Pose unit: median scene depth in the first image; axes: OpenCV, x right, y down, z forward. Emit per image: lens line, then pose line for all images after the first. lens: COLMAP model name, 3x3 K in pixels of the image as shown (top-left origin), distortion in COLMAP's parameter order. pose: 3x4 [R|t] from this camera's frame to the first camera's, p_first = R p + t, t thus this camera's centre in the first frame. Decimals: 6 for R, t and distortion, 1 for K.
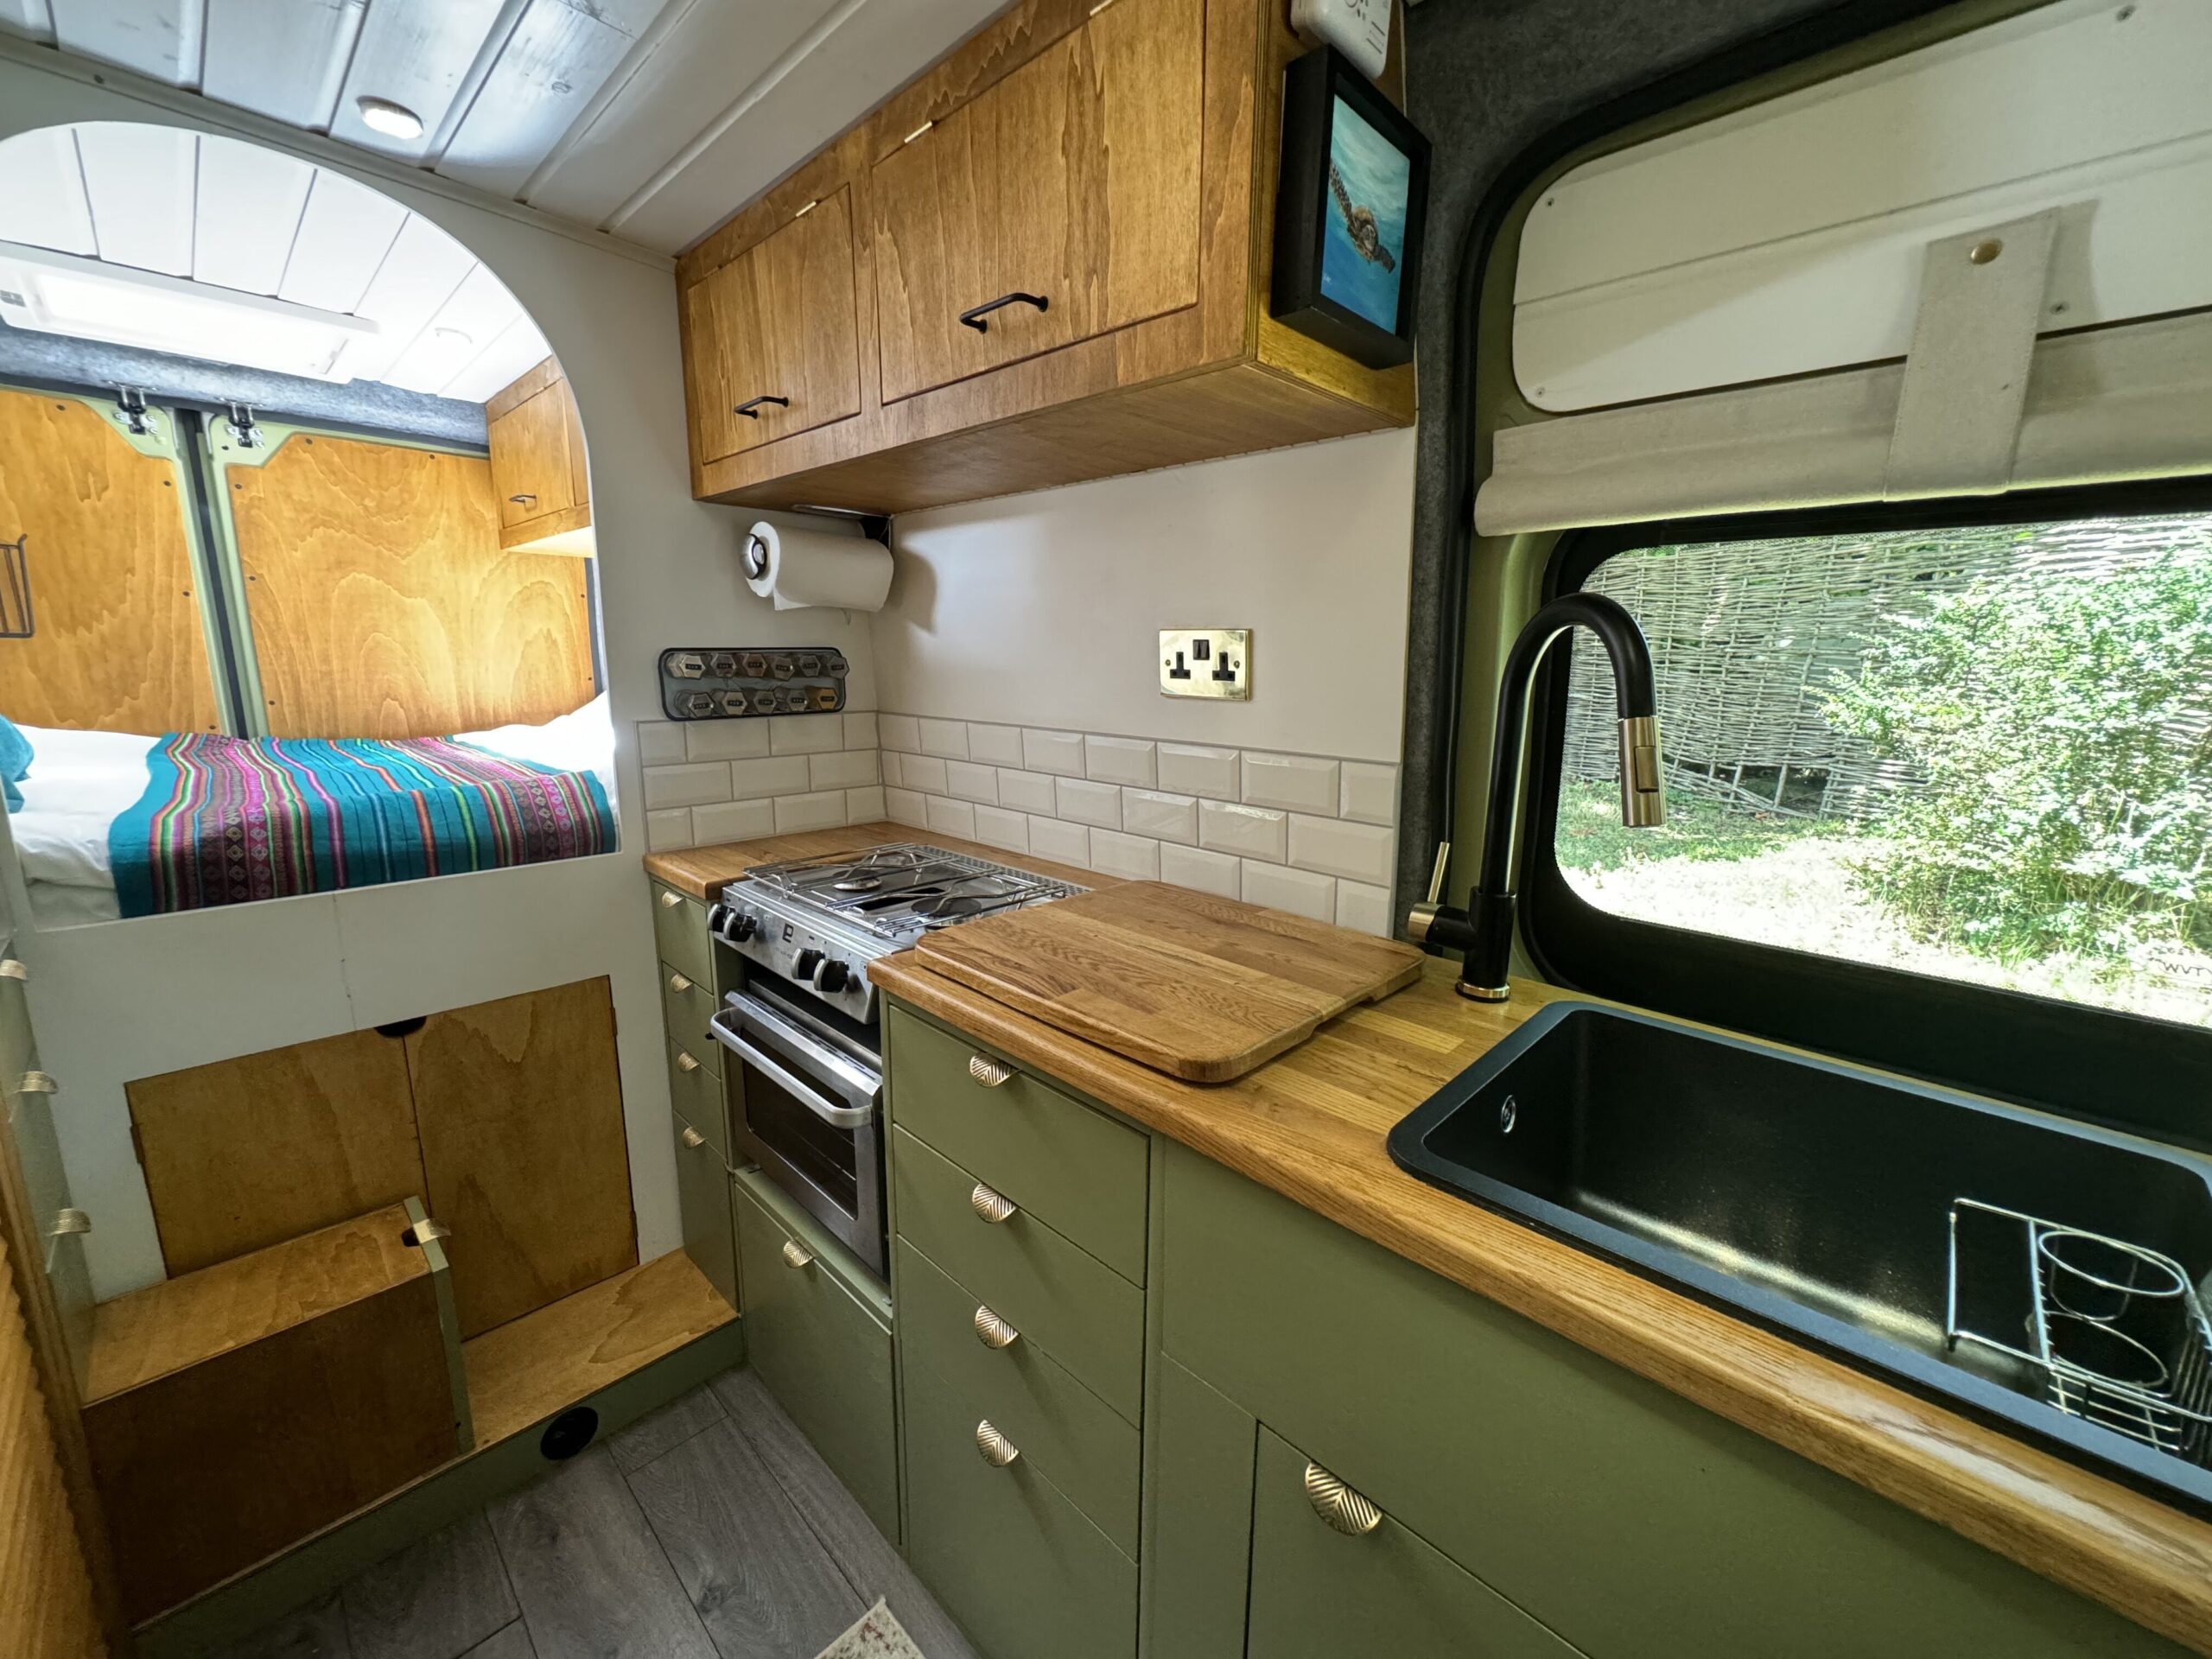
lens RADIAL K [[887.1, 0, 1101.8], [0, 887.1, 833.5], [0, 0, 1]] dist [-0.001278, 0.000762]
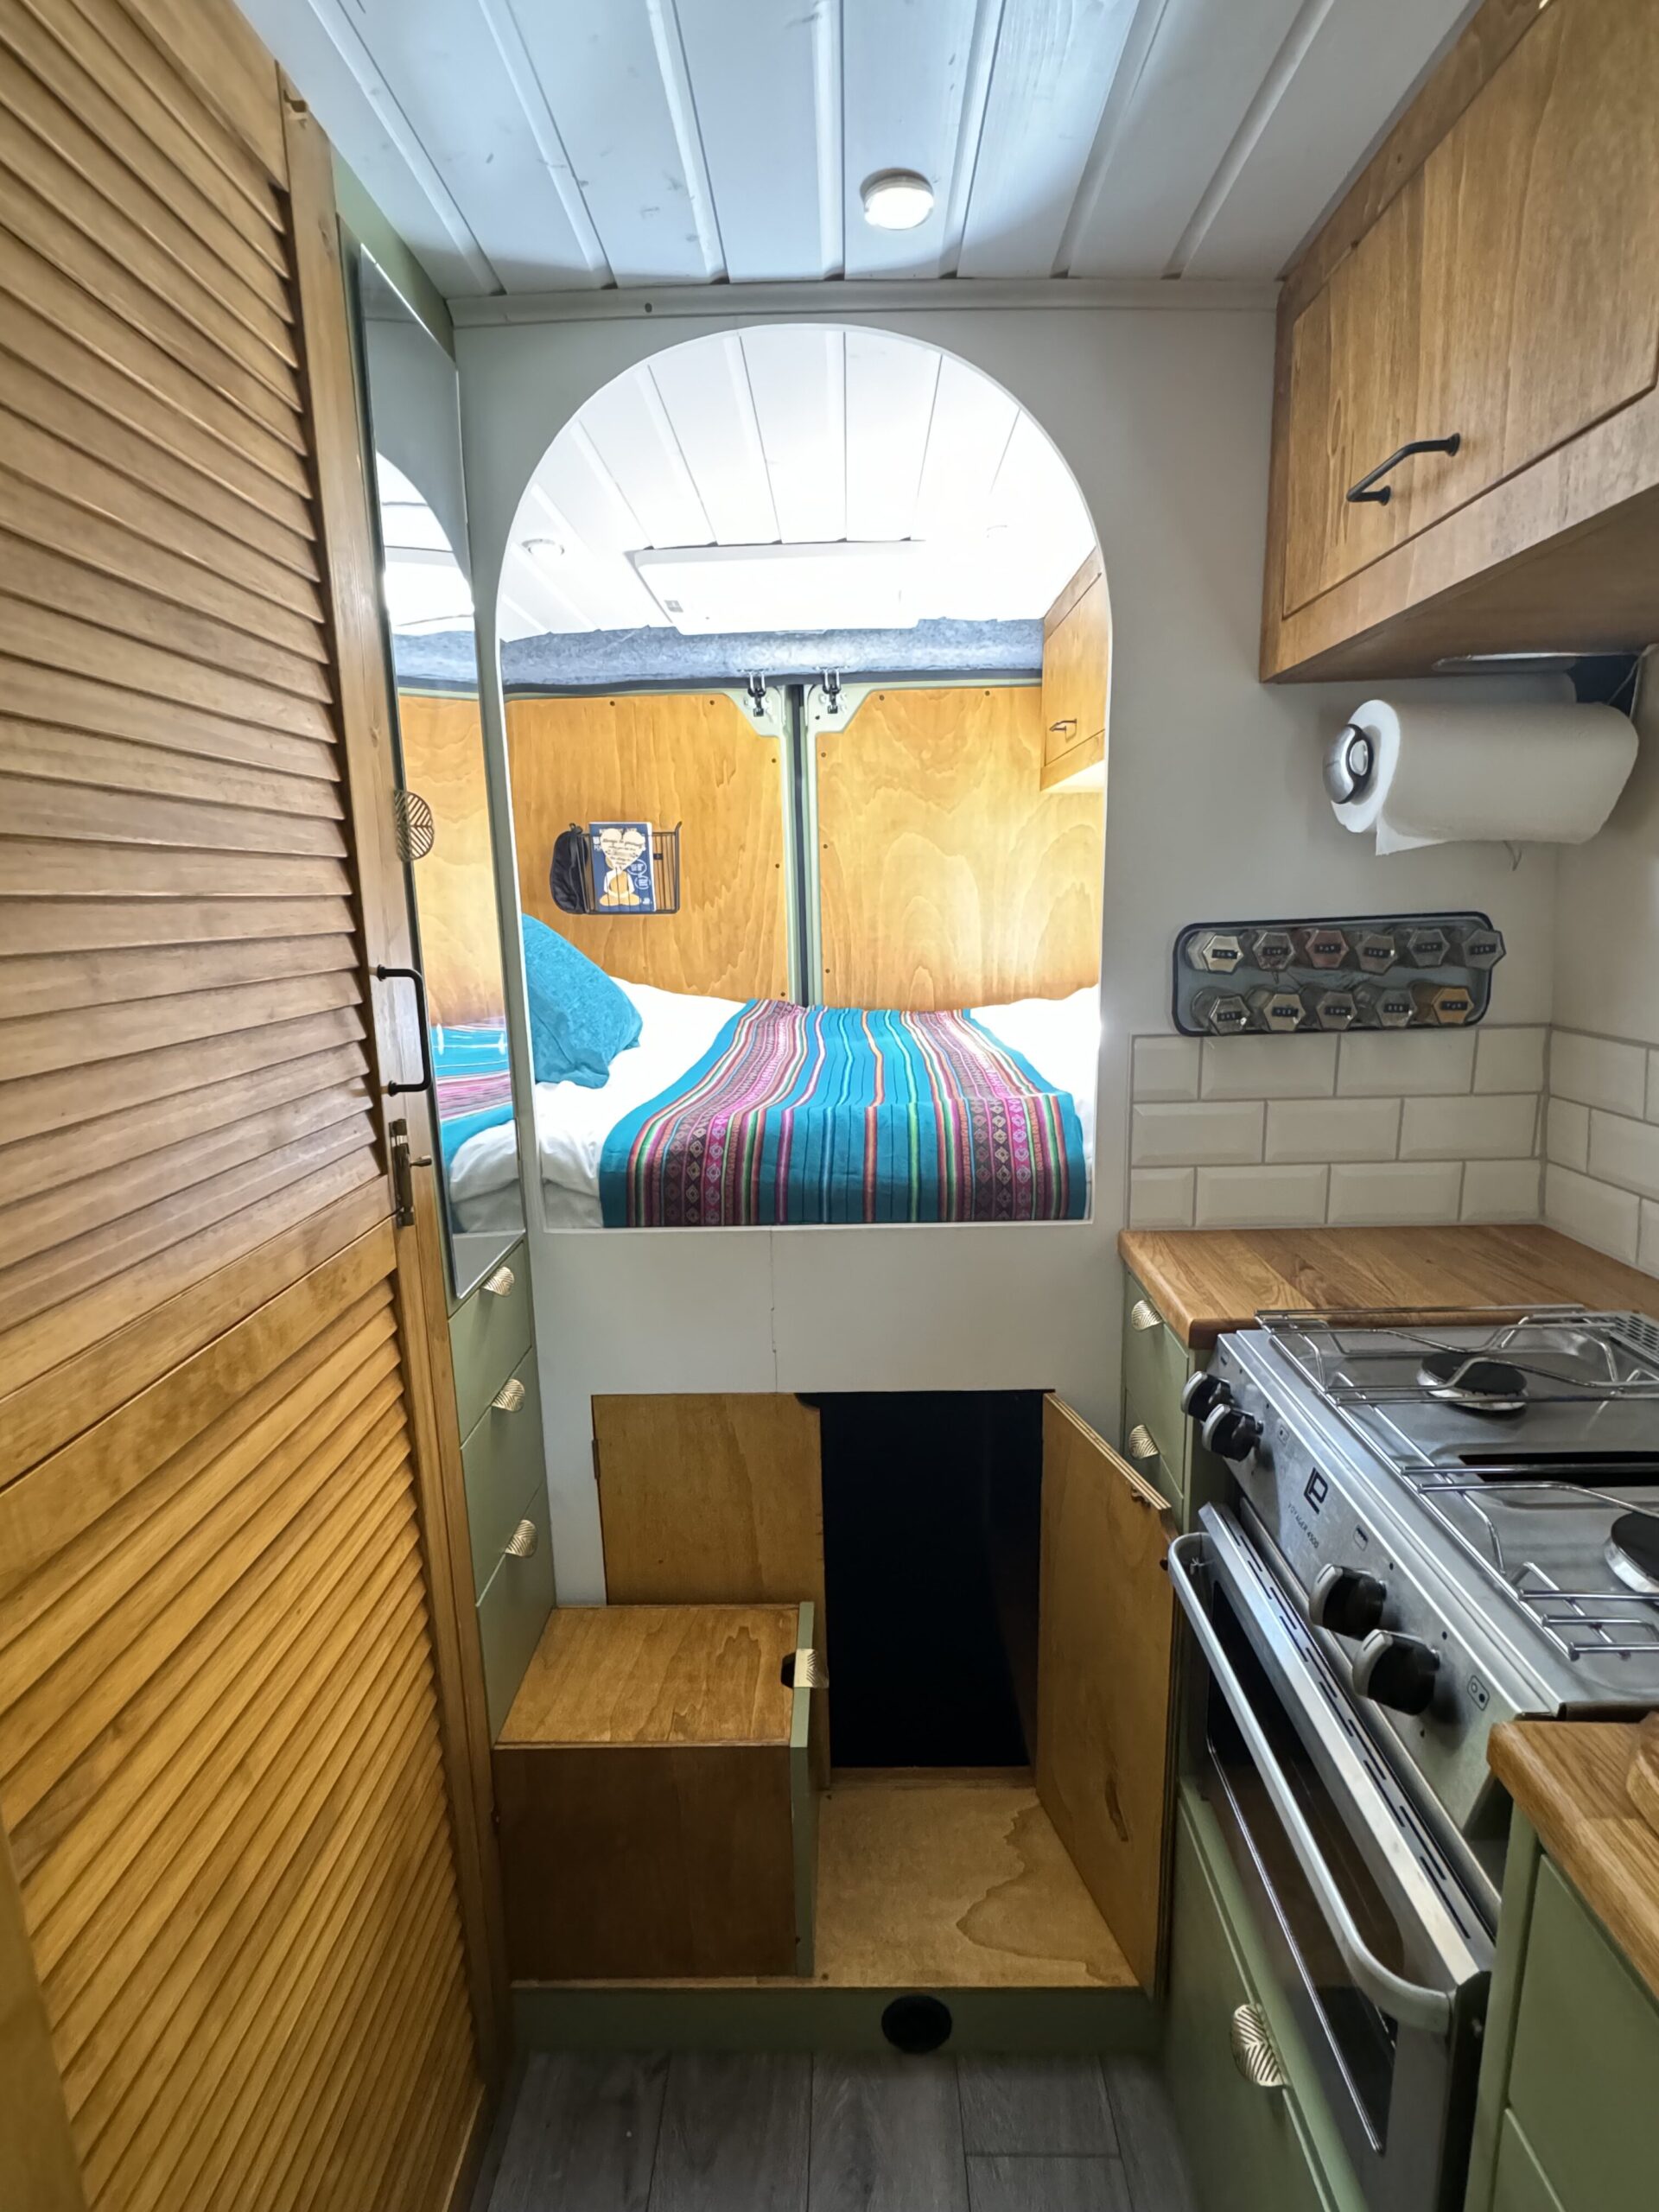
lens RADIAL K [[1050.2, 0, 834.4], [0, 1050.2, 1107.2], [0, 0, 1]] dist [0.000534, -0.000608]
pose [[0.689077, 0.114191, -0.715635, -0.099619], [-0.109426, 0.992580, 0.053016, -0.082641], [0.716379, 0.041777, 0.696459, 0.268799]]
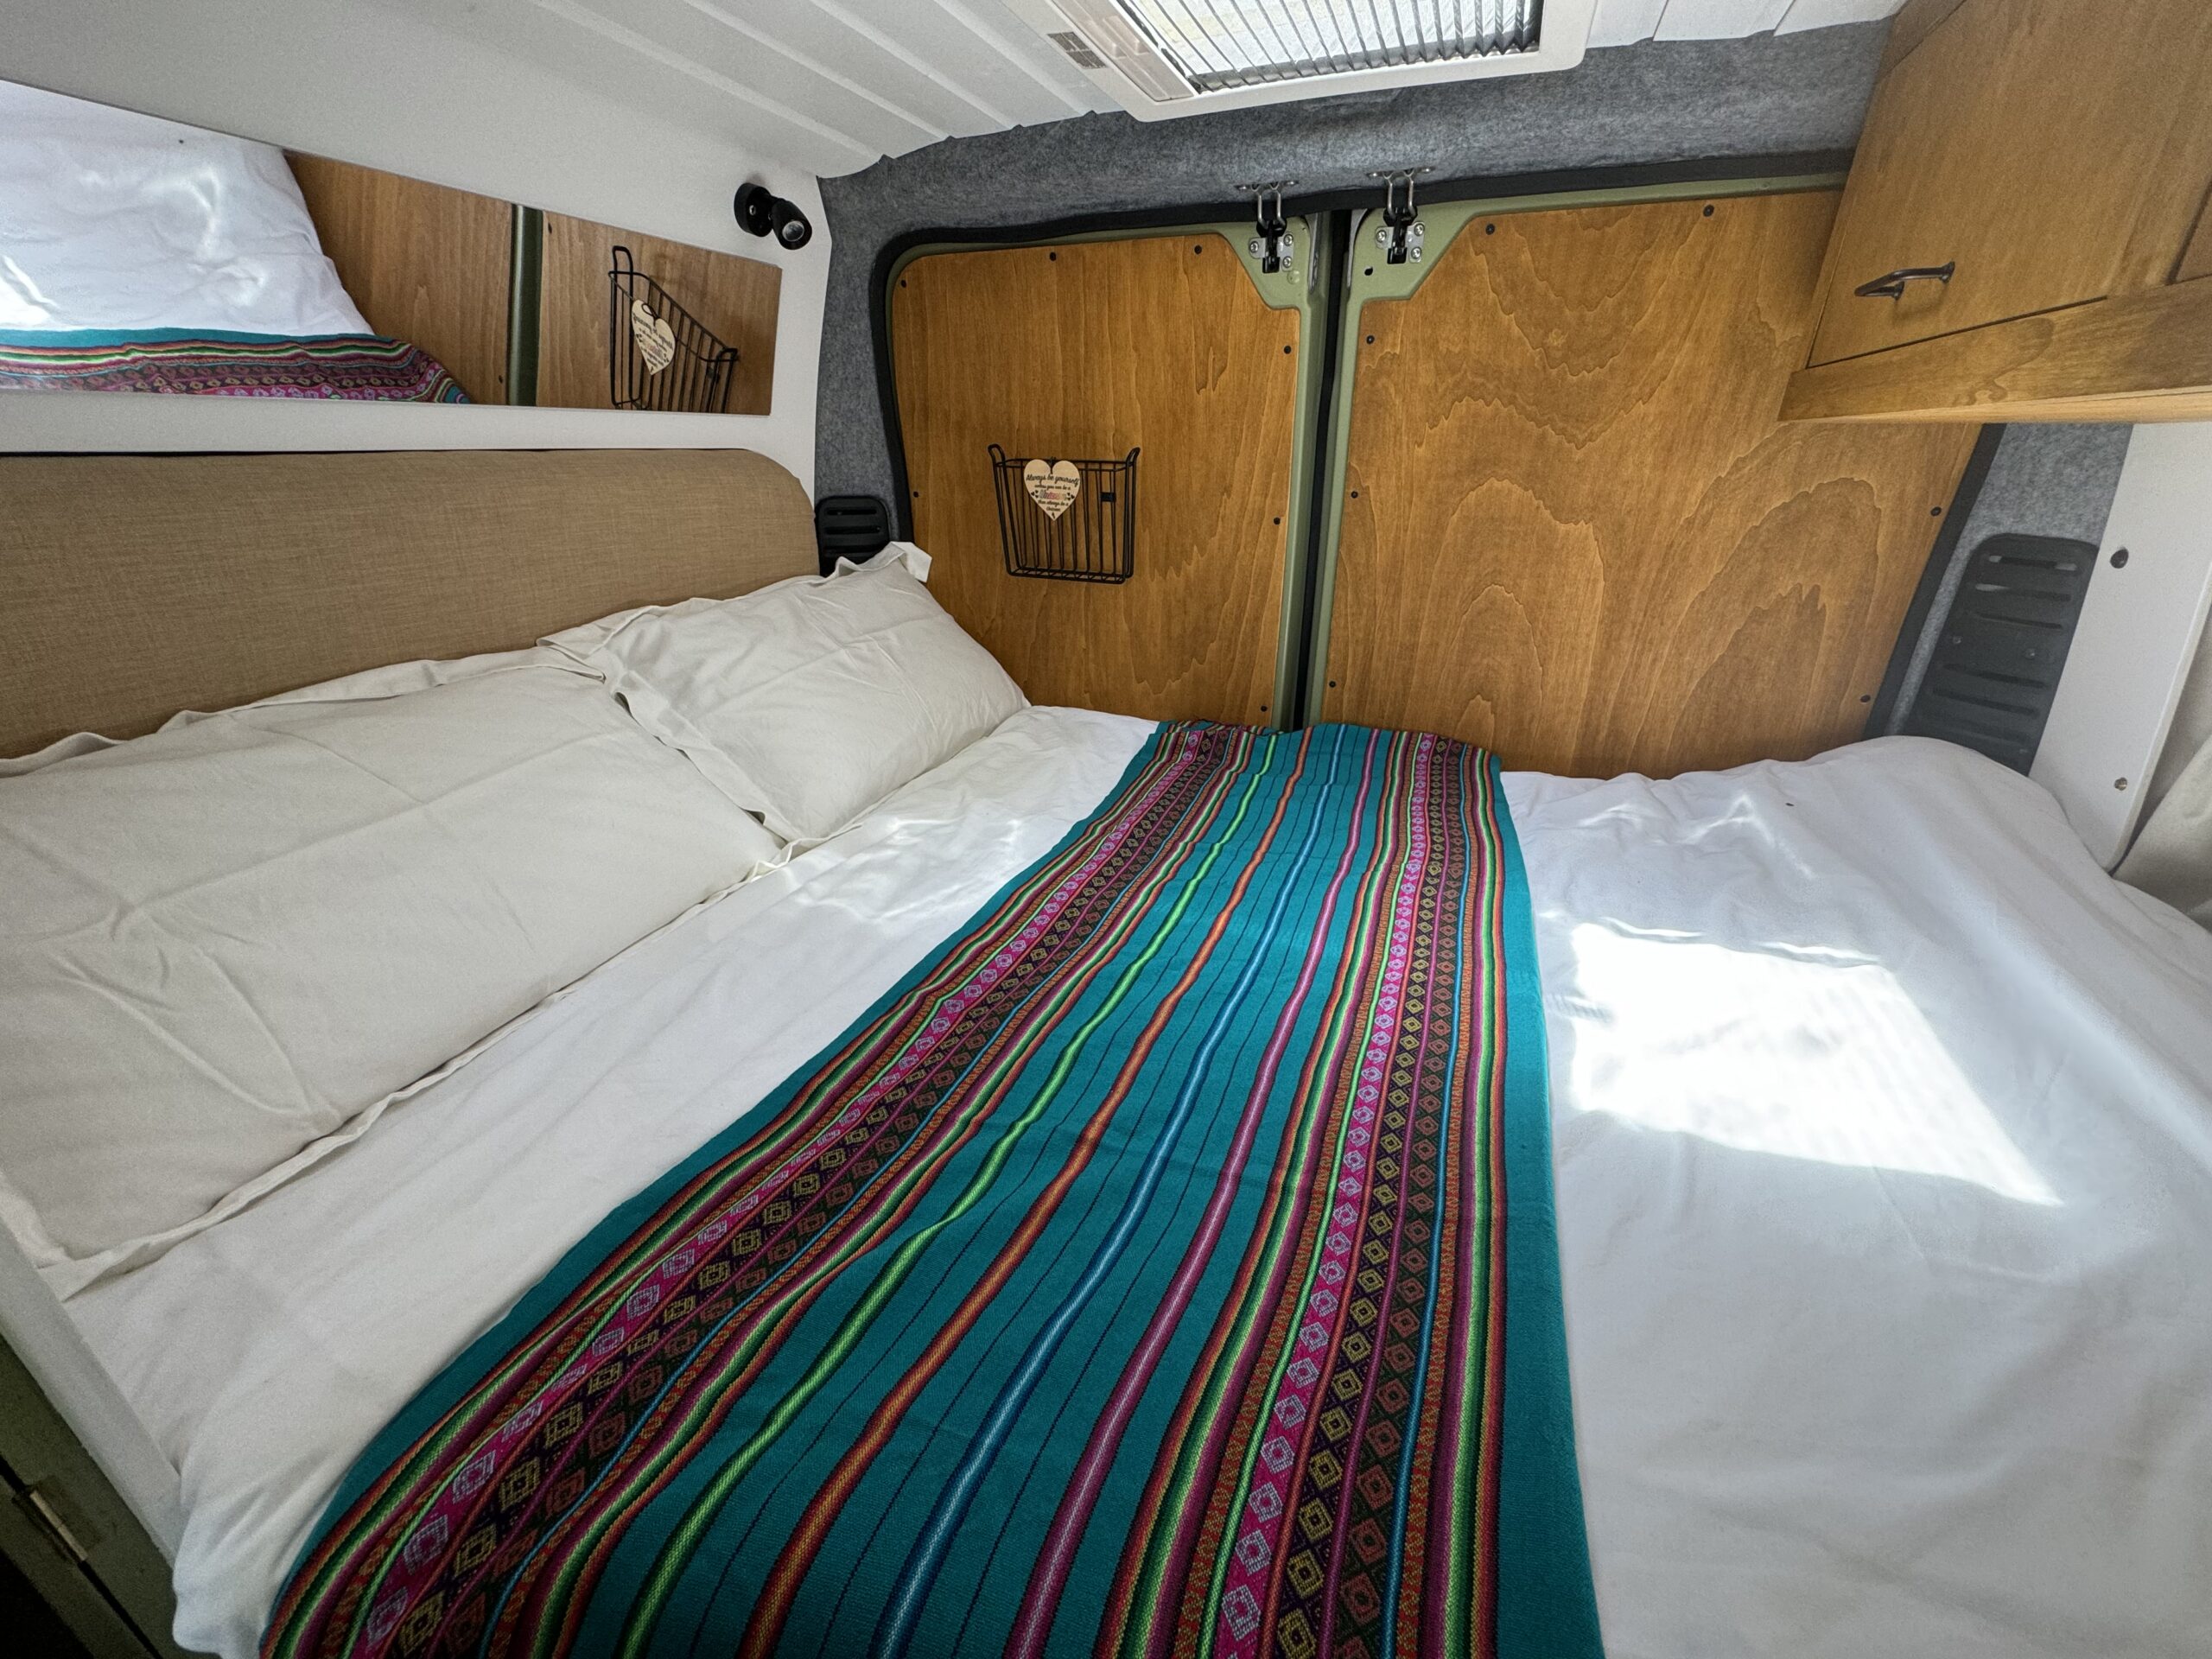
lens RADIAL K [[887.1, 0, 1101.8], [0, 887.1, 833.5], [0, 0, 1]] dist [-0.001278, 0.000762]
pose [[0.388409, 0.360603, -0.848000, -0.546764], [-0.179944, 0.932216, 0.313996, -0.311232], [0.903747, 0.030634, 0.426970, 0.778638]]
